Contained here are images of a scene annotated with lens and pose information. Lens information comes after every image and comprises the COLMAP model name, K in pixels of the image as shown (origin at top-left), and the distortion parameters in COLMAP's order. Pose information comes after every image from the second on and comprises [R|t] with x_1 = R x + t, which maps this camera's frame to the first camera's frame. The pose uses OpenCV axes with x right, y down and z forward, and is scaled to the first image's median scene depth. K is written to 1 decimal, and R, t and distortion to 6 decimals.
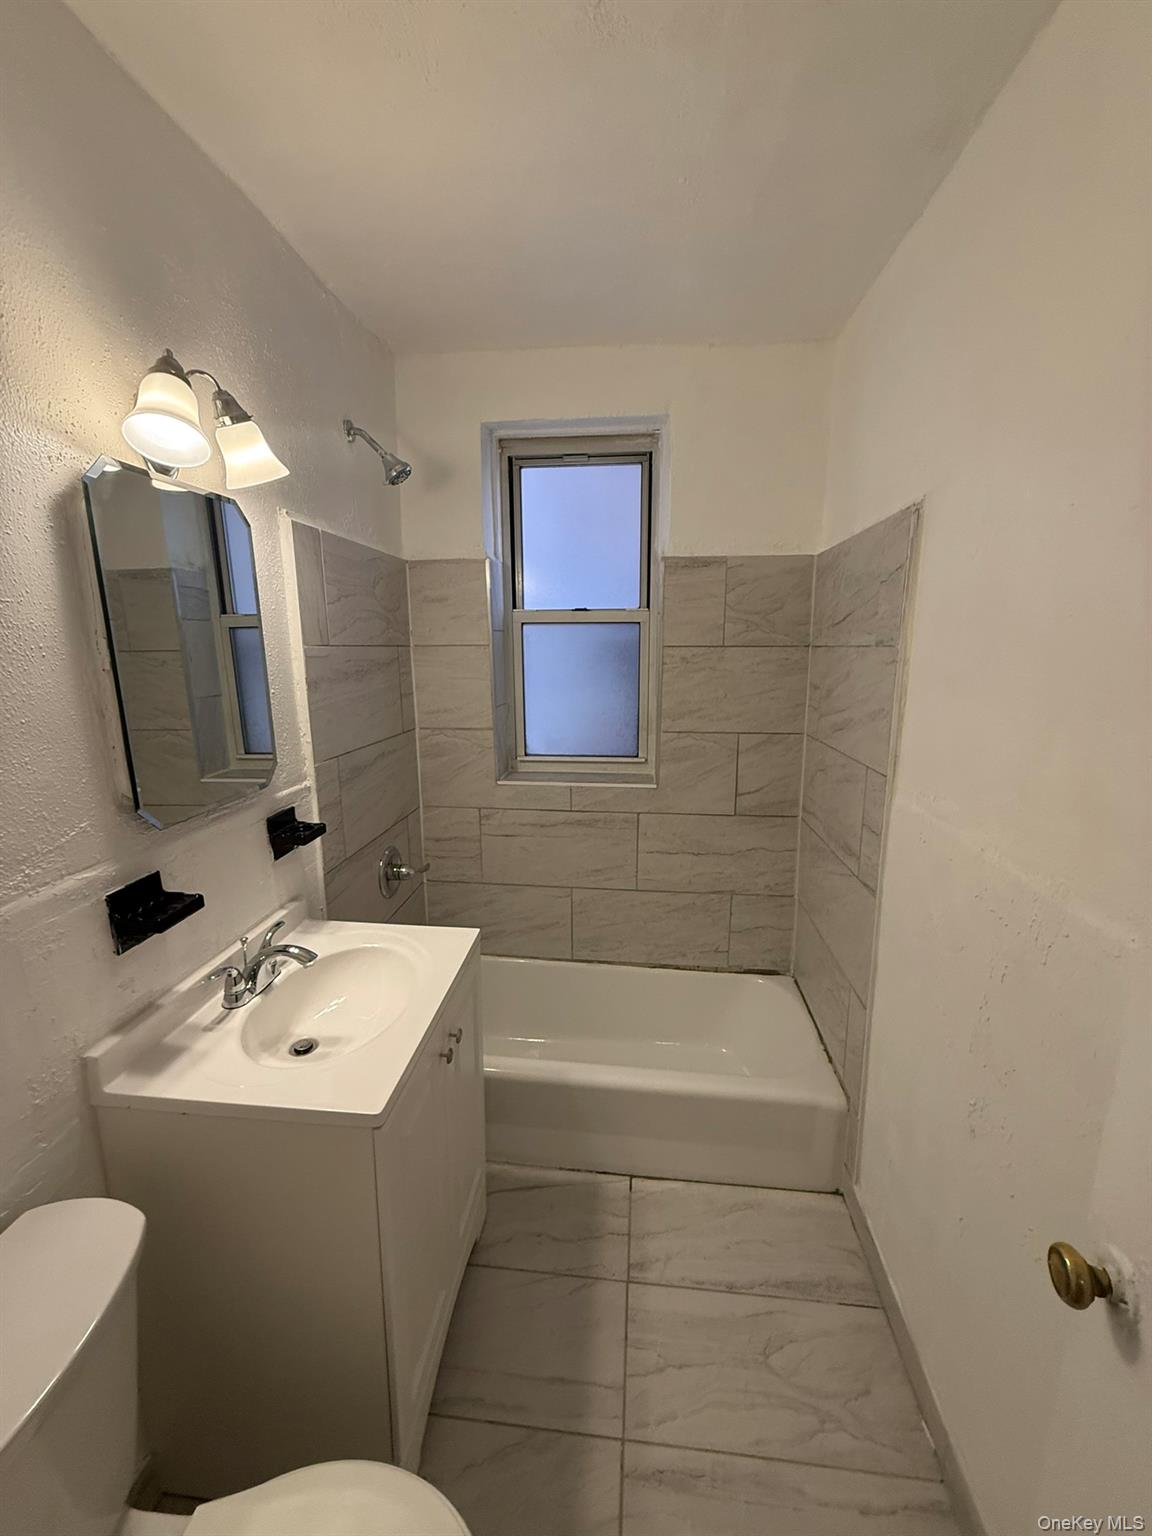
lens RADIAL K [[612.1, 0, 575.6], [0, 612.1, 762.9], [0, 0, 1]] dist [-0.001150, 0.000096]
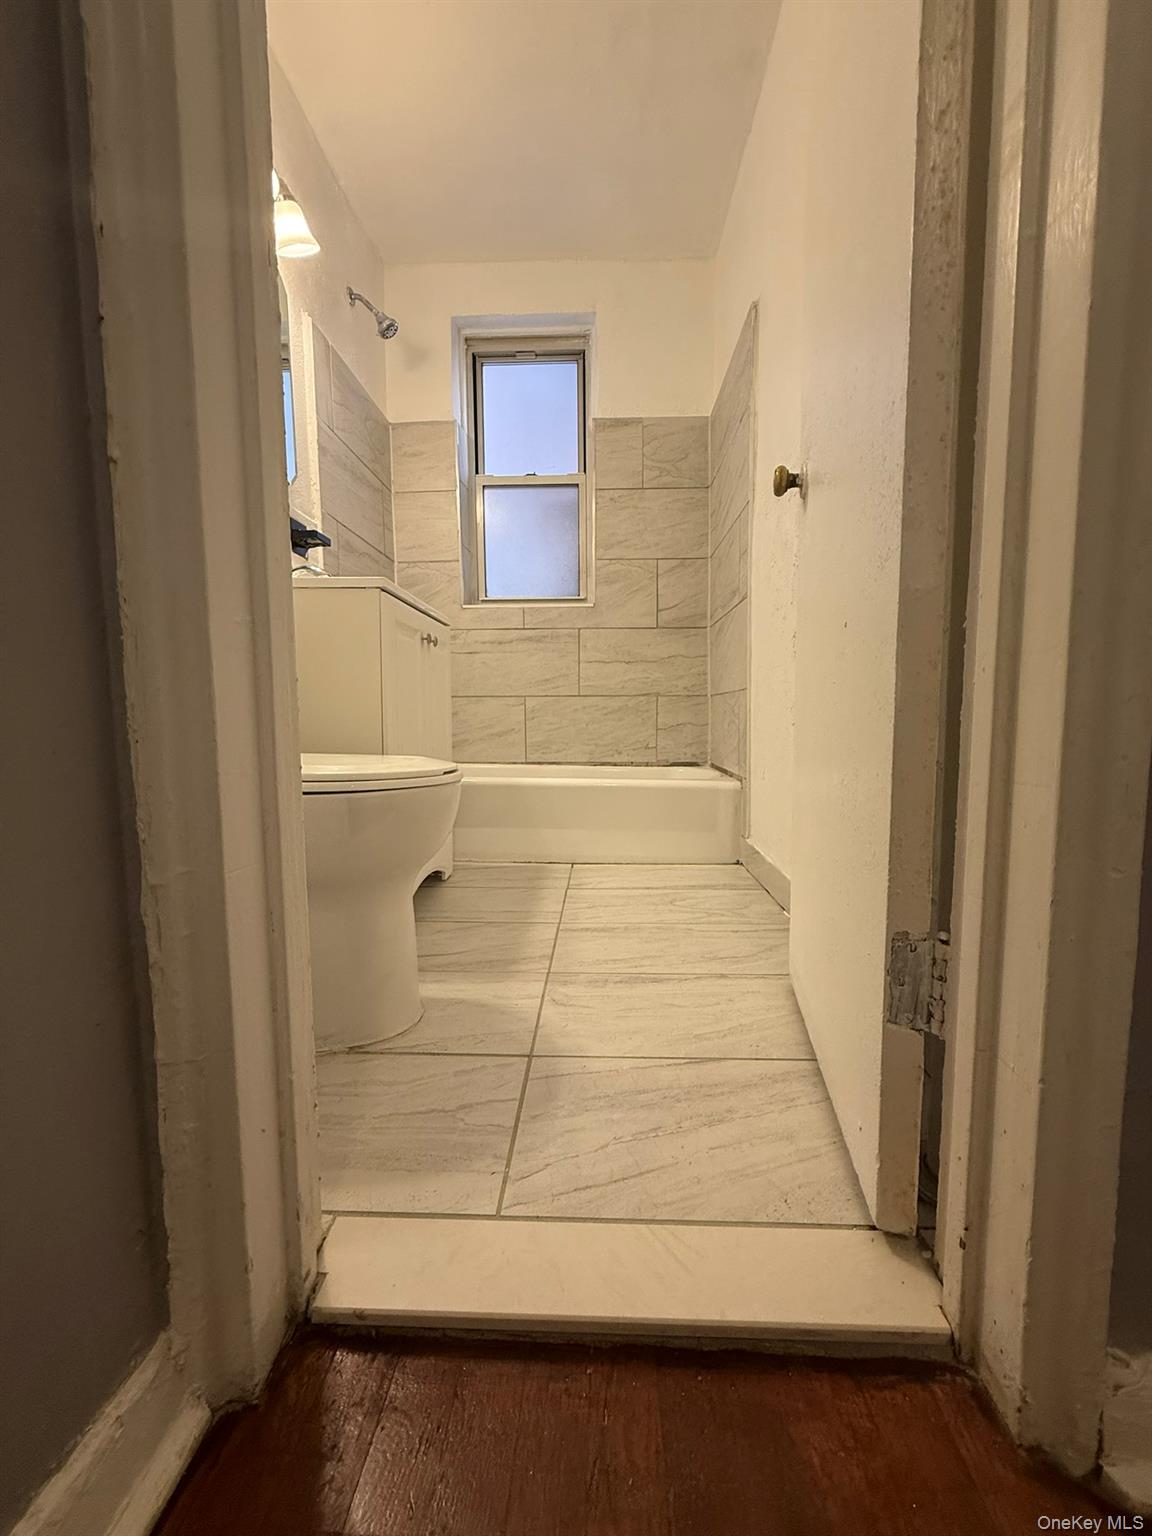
lens RADIAL K [[612.1, 0, 575.6], [0, 612.1, 762.9], [0, 0, 1]] dist [-0.001150, 0.000096]
pose [[0.998003, -0.008148, 0.062637, 0.017395], [0.014774, 0.994249, -0.106065, 0.484844], [-0.061413, 0.106779, 0.992384, -0.182619]]
